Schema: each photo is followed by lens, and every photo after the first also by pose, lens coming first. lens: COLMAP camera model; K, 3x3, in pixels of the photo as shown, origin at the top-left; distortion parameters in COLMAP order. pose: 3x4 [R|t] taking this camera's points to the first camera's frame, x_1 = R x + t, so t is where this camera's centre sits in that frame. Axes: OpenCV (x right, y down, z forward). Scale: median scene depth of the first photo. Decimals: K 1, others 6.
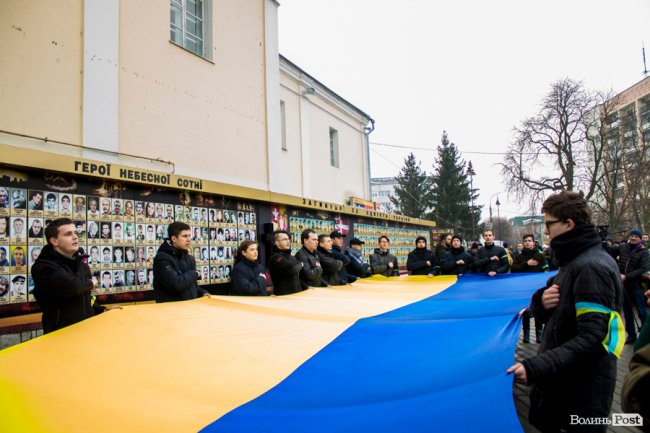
lens RADIAL K [[513.2, 0, 325.0], [0, 513.2, 216.5], [0, 0, 1]] dist [-0.188986, 0.156845]
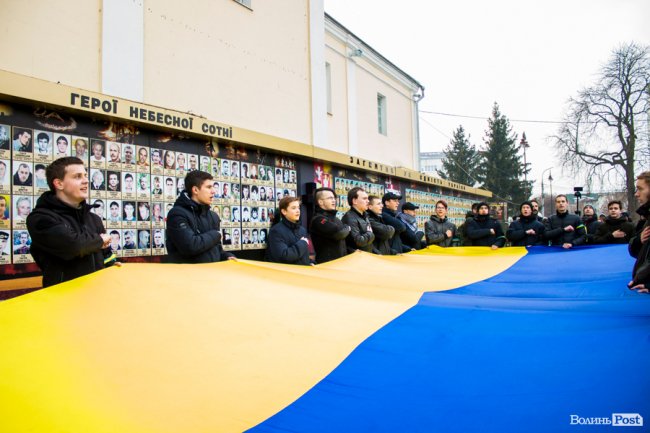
lens RADIAL K [[511.0, 0, 325.0], [0, 511.0, 216.5], [0, 0, 1]] dist [-0.191314, 0.155234]
pose [[0.996118, 0.012921, -0.087070, -0.008657], [-0.008775, 0.998817, 0.047830, 0.025587], [0.087585, -0.046880, 0.995053, 0.117258]]
